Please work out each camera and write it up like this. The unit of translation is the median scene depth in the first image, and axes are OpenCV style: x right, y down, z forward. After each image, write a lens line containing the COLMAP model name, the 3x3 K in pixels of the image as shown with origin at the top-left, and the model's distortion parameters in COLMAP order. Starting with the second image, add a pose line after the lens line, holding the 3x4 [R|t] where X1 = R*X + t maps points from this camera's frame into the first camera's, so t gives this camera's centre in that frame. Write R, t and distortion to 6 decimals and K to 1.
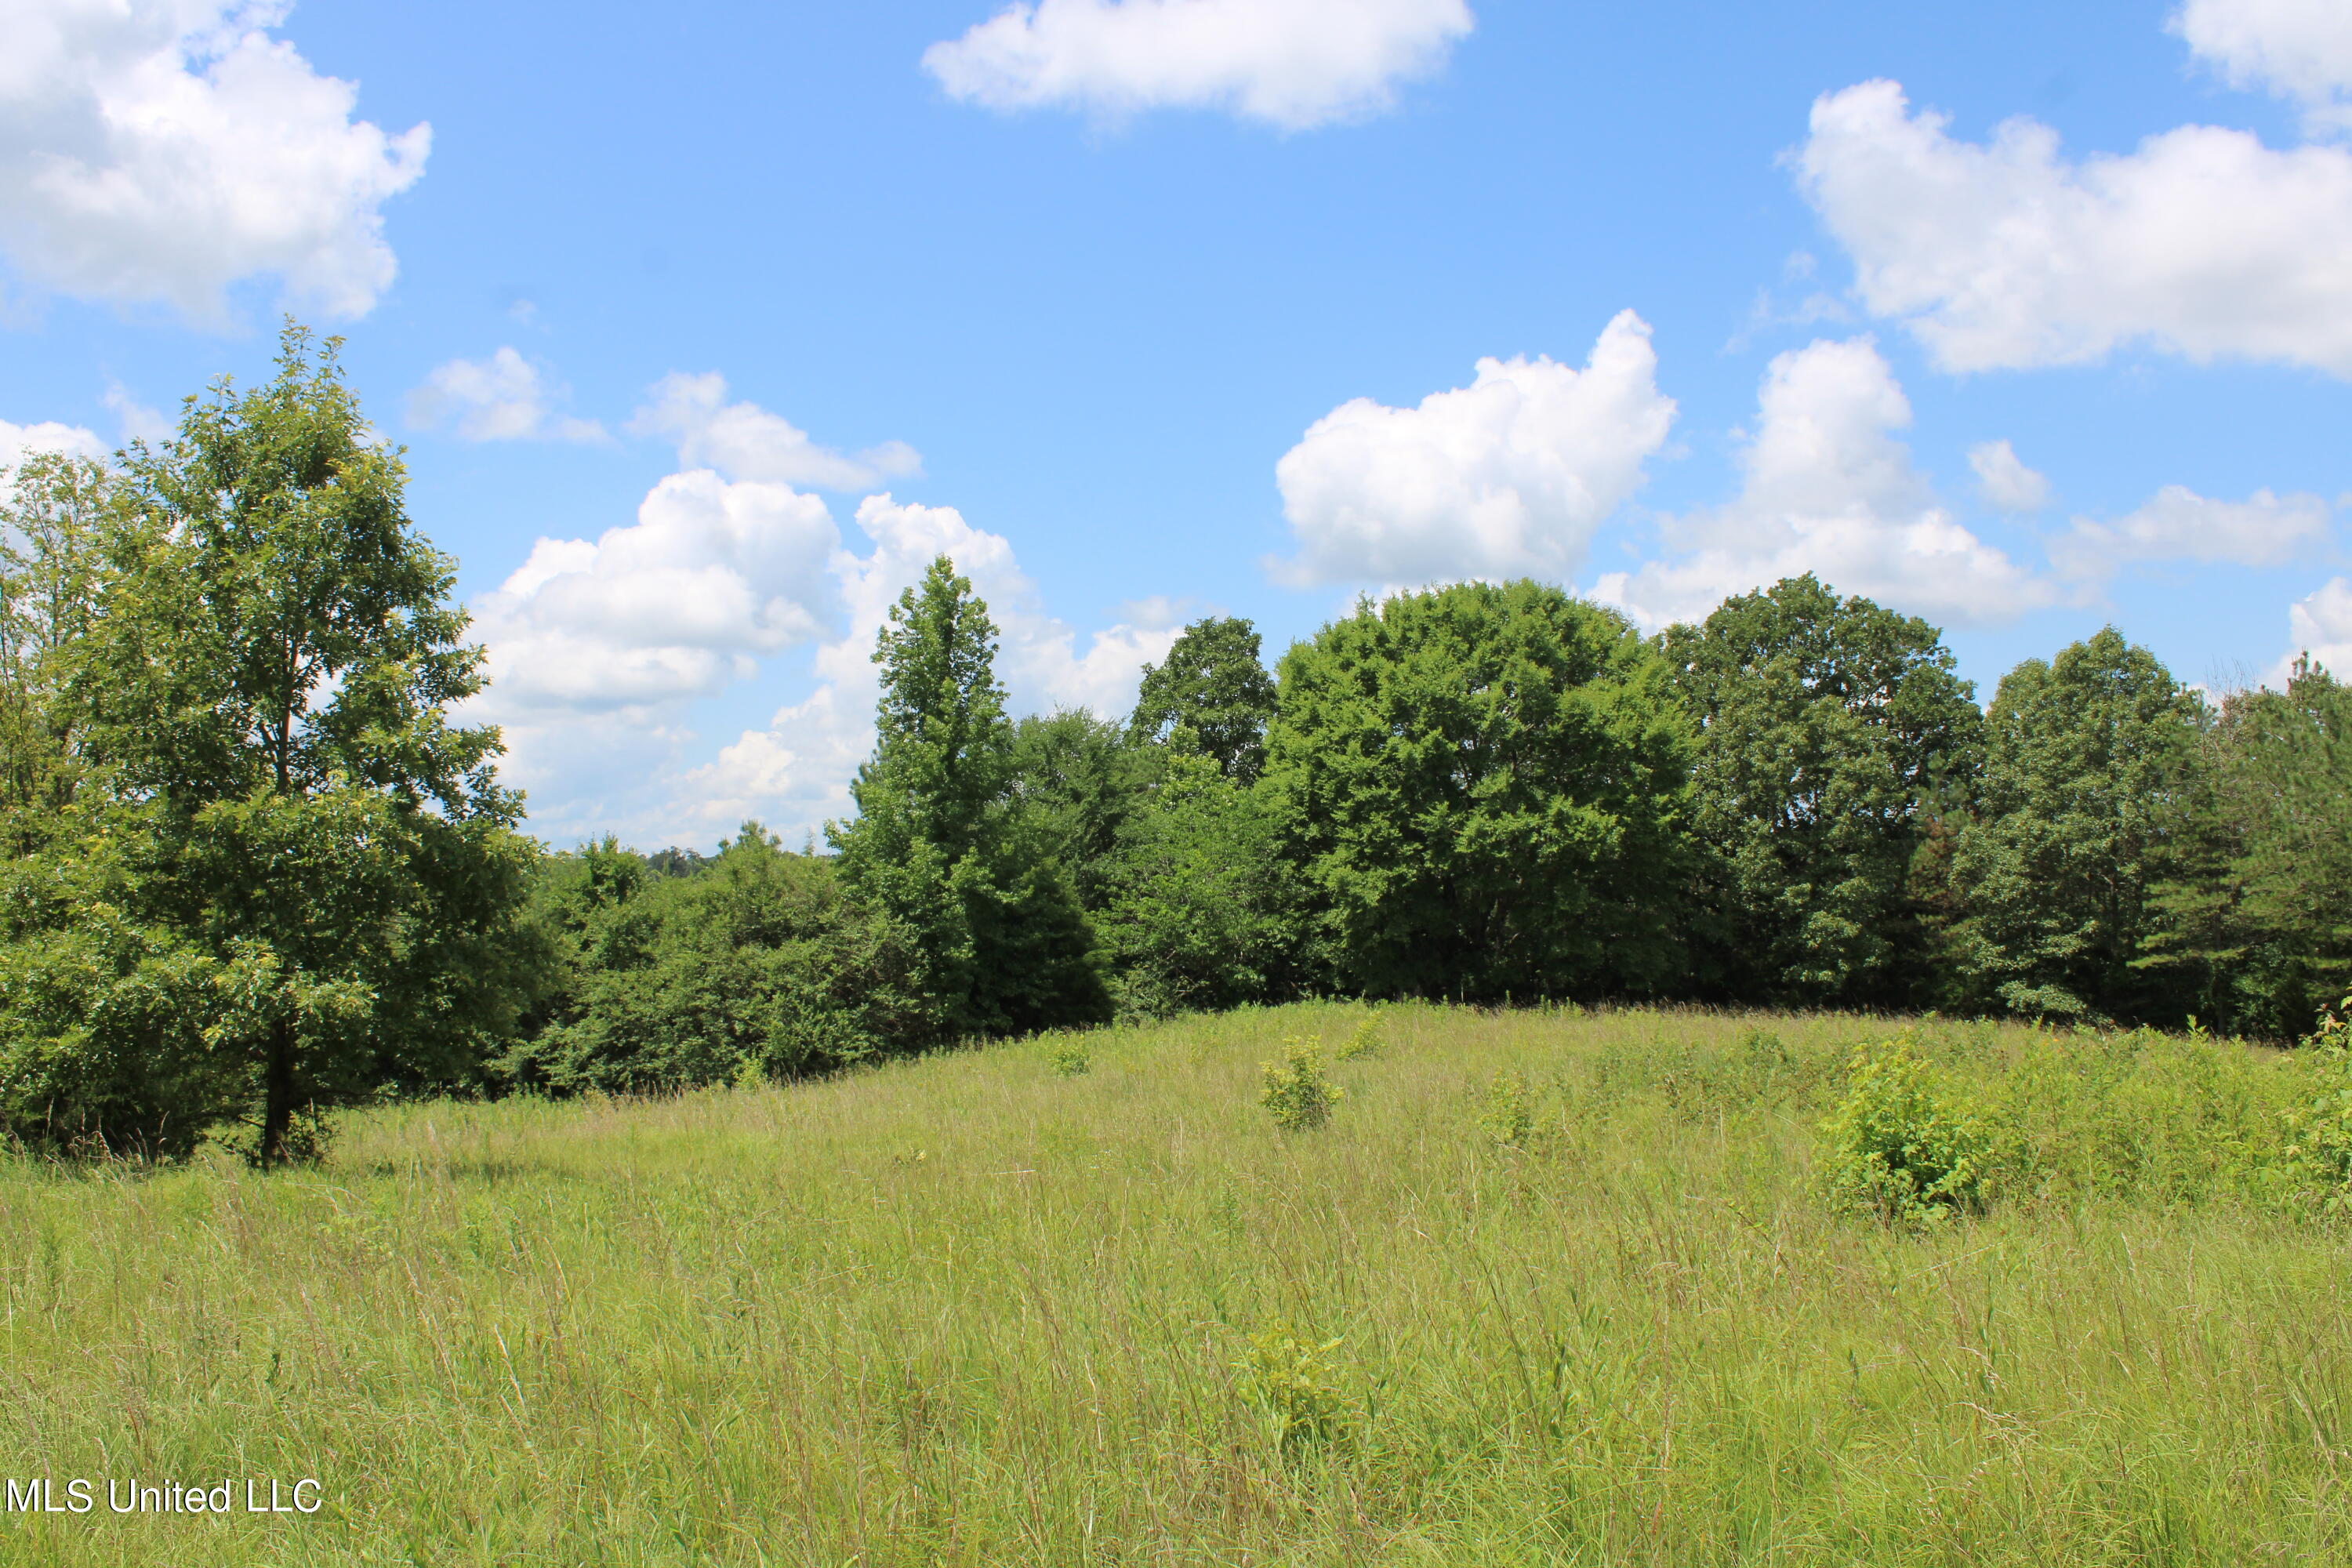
lens RADIAL K [[1979.2, 0, 1165.8], [0, 1979.2, 763.0], [0, 0, 1]] dist [-0.081332, 0.011984]
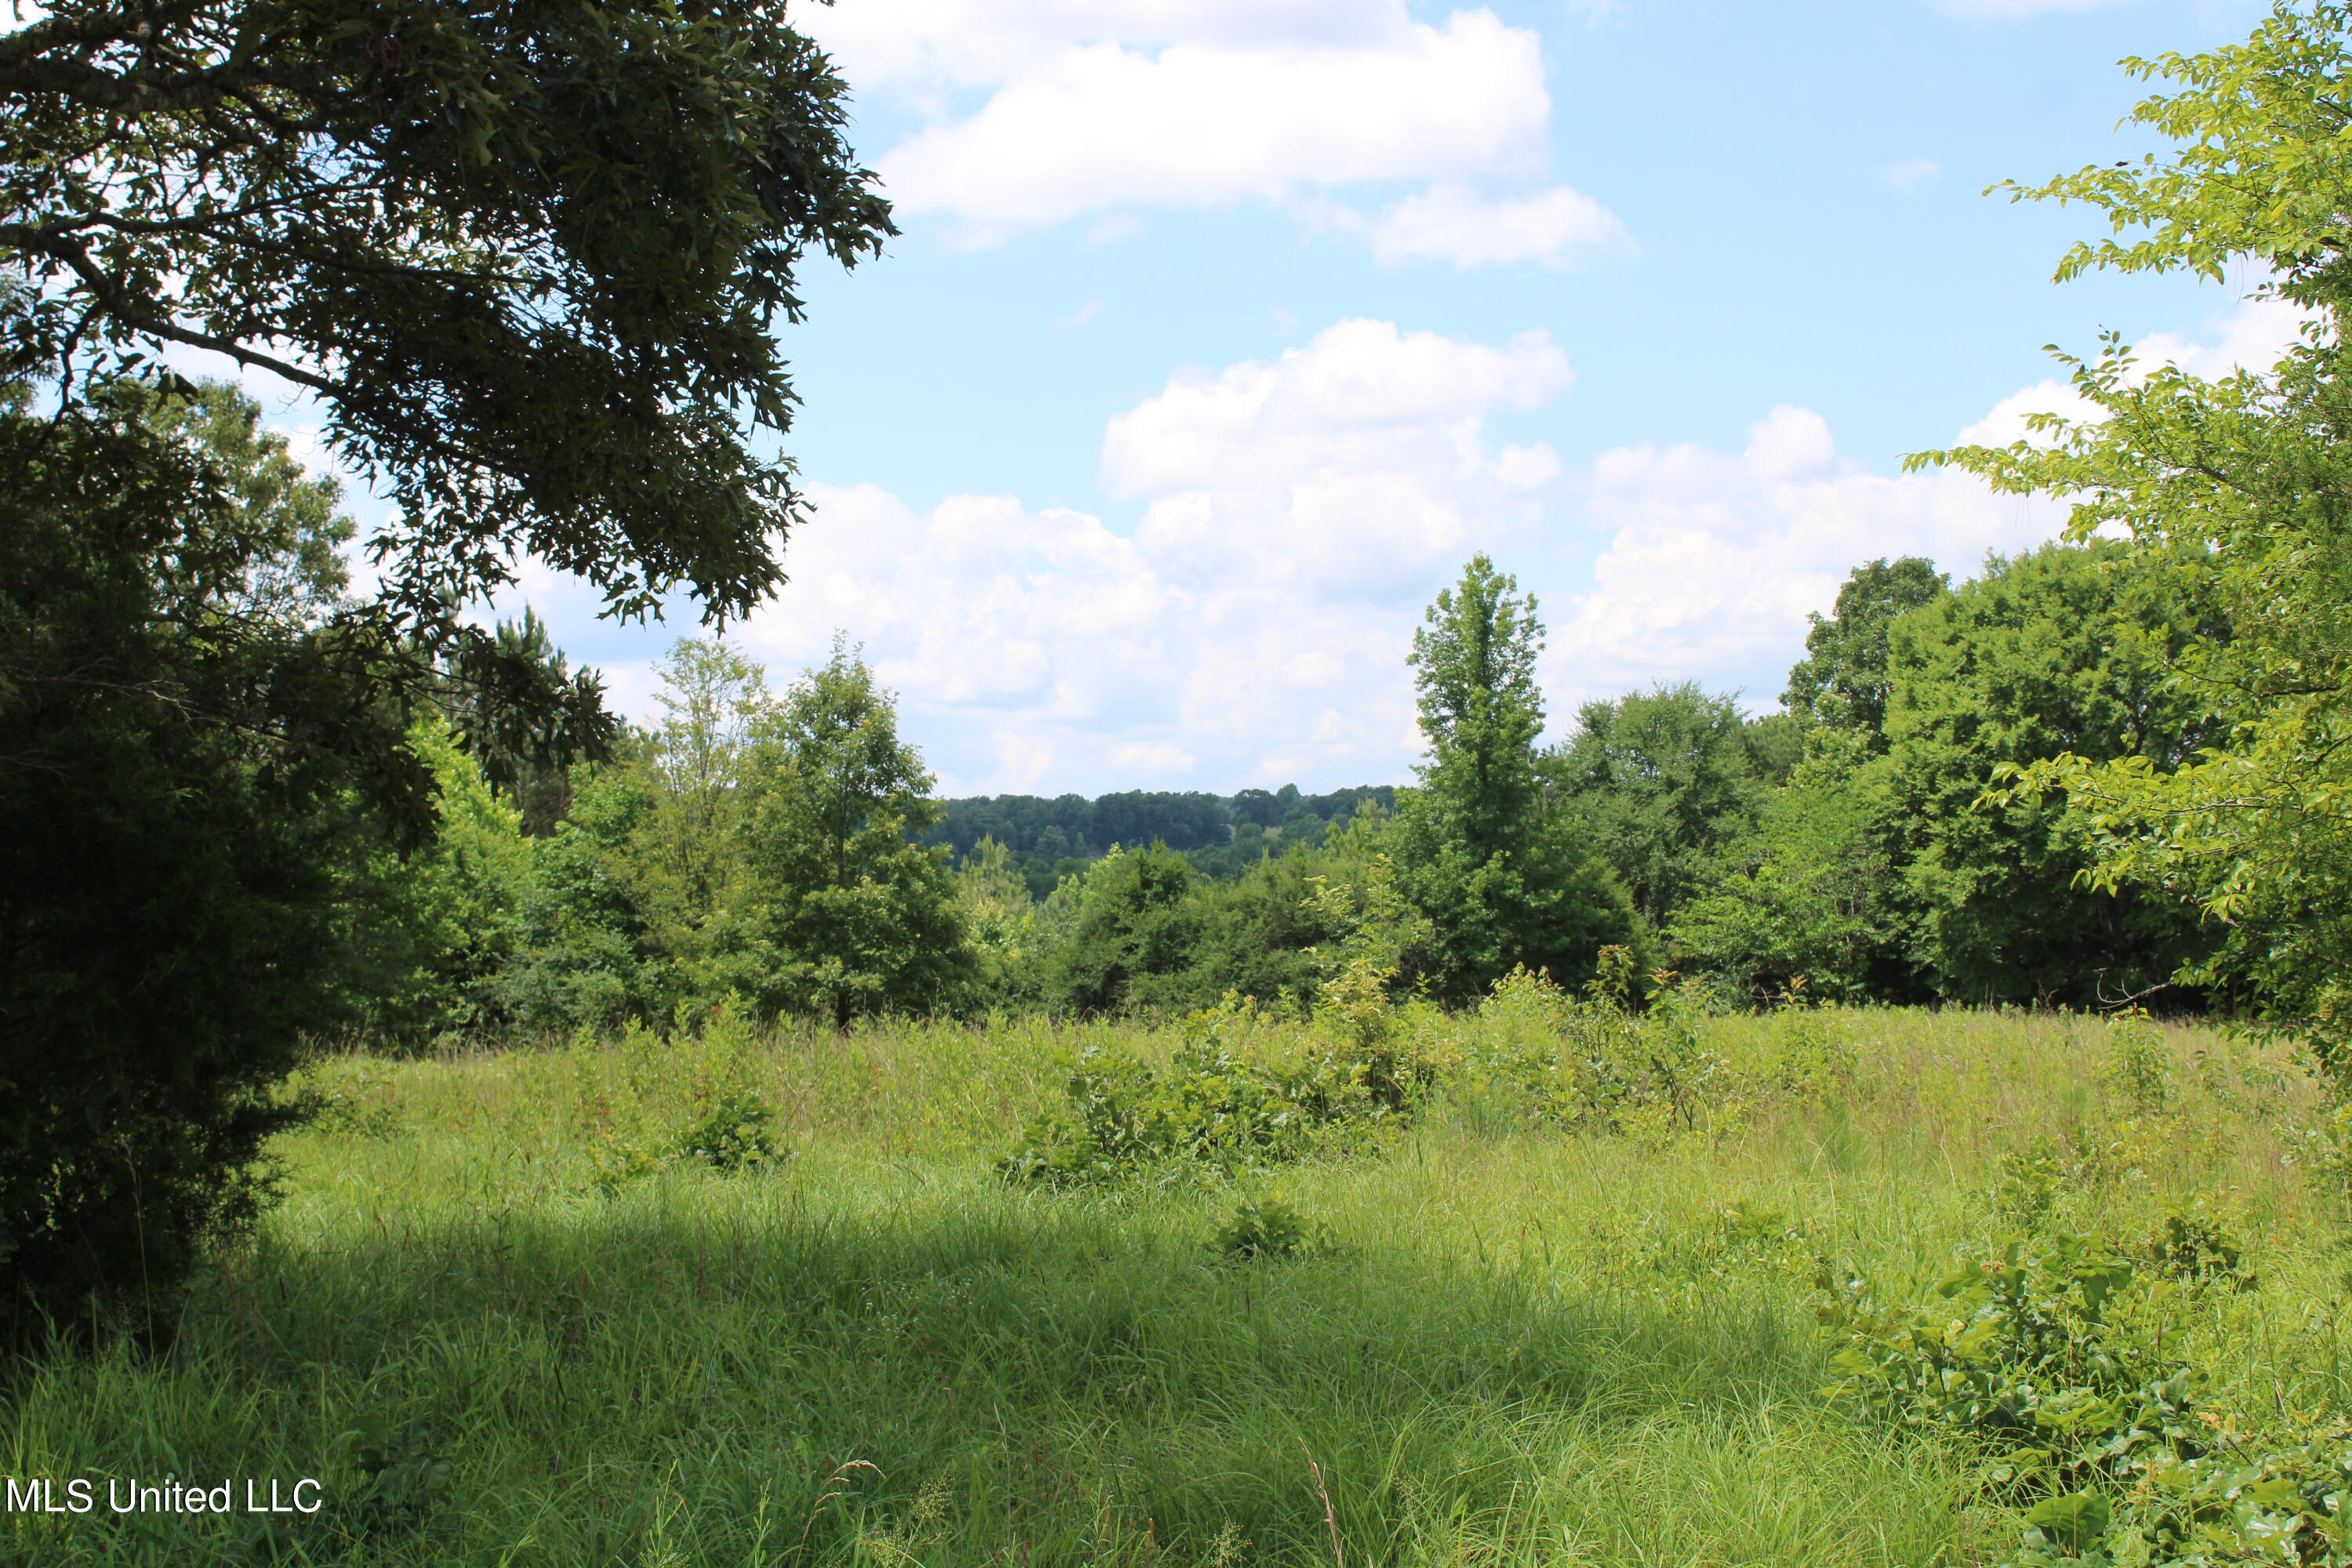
lens RADIAL K [[2237.0, 0, 1181.4], [0, 2237.0, 795.3], [0, 0, 1]] dist [0.038950, 0.000000]
pose [[0.959934, -0.015753, -0.279783, 0.052139], [0.022746, 0.999504, 0.021766, -0.011533], [0.279301, -0.027258, 0.959817, -0.109923]]
